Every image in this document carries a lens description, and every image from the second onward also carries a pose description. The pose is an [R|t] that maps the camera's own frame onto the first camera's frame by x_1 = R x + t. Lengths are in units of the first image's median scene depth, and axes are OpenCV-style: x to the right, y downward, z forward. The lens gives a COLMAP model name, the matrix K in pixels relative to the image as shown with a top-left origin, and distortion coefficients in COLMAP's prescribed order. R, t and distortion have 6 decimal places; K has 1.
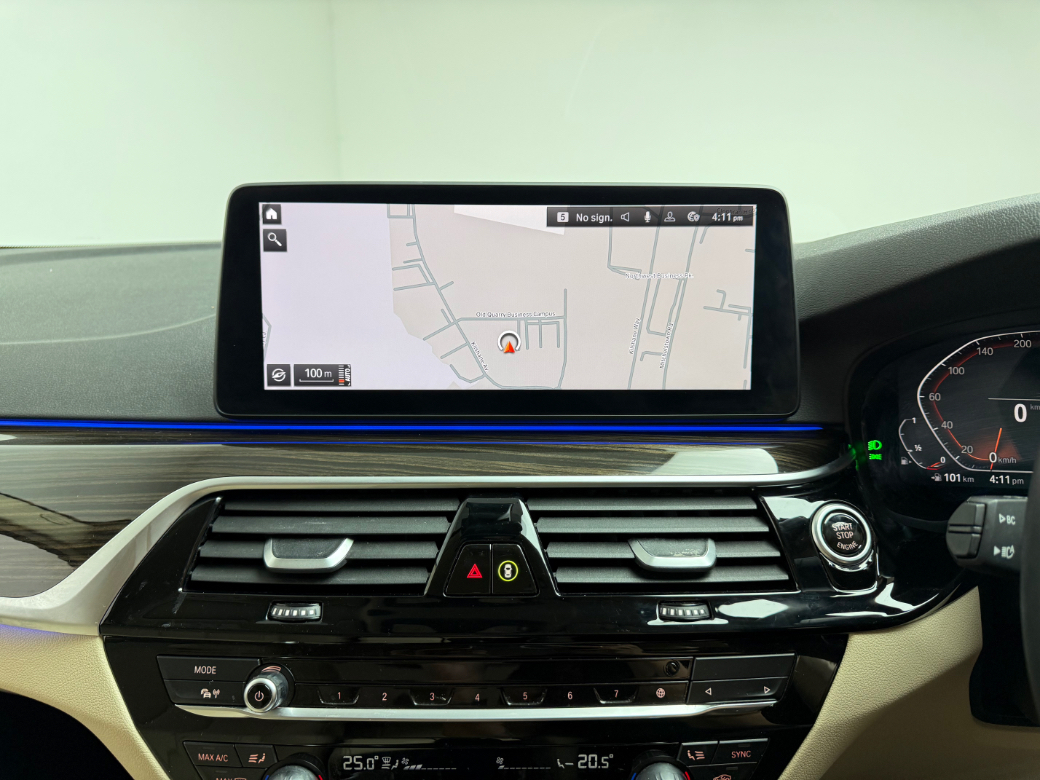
lens RADIAL K [[712.7, 0, 520.0], [0, 712.7, 390.0], [0, 0, 1]] dist [0.035417, -0.002156]
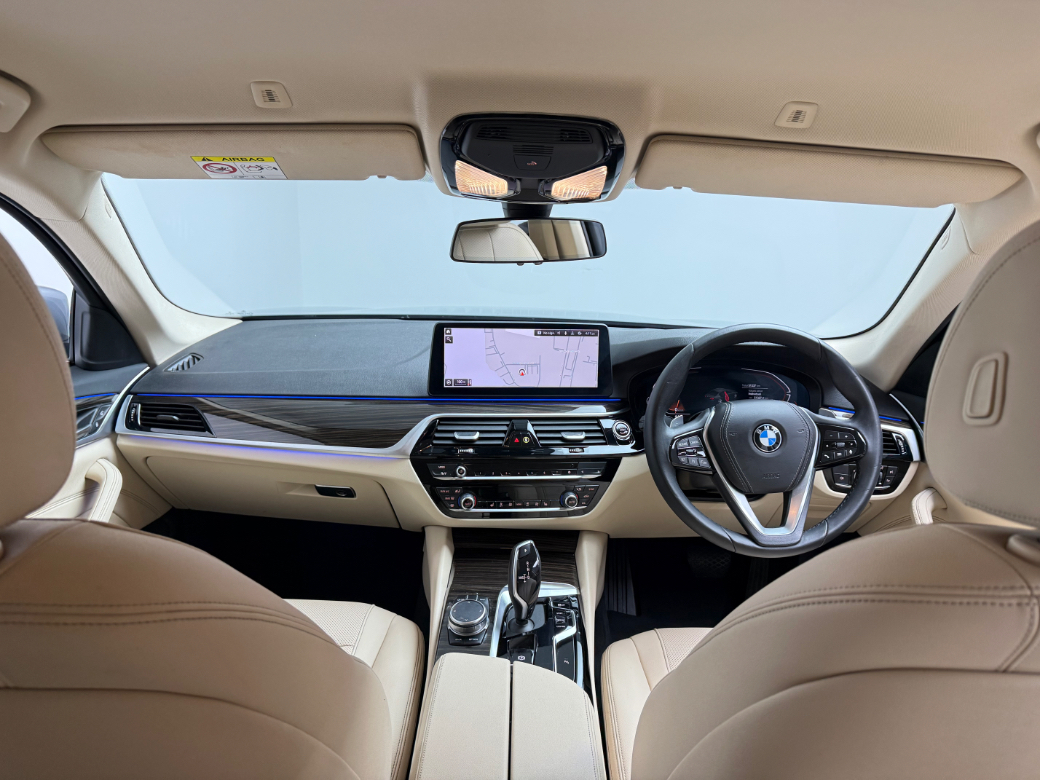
lens RADIAL K [[712.7, 0, 520.0], [0, 712.7, 390.0], [0, 0, 1]] dist [0.035417, -0.002156]
pose [[0.991975, 0.000837, 0.126430, -0.435314], [-0.001953, 0.999960, 0.008699, -0.016104], [-0.126418, -0.008876, 0.991937, -2.180411]]
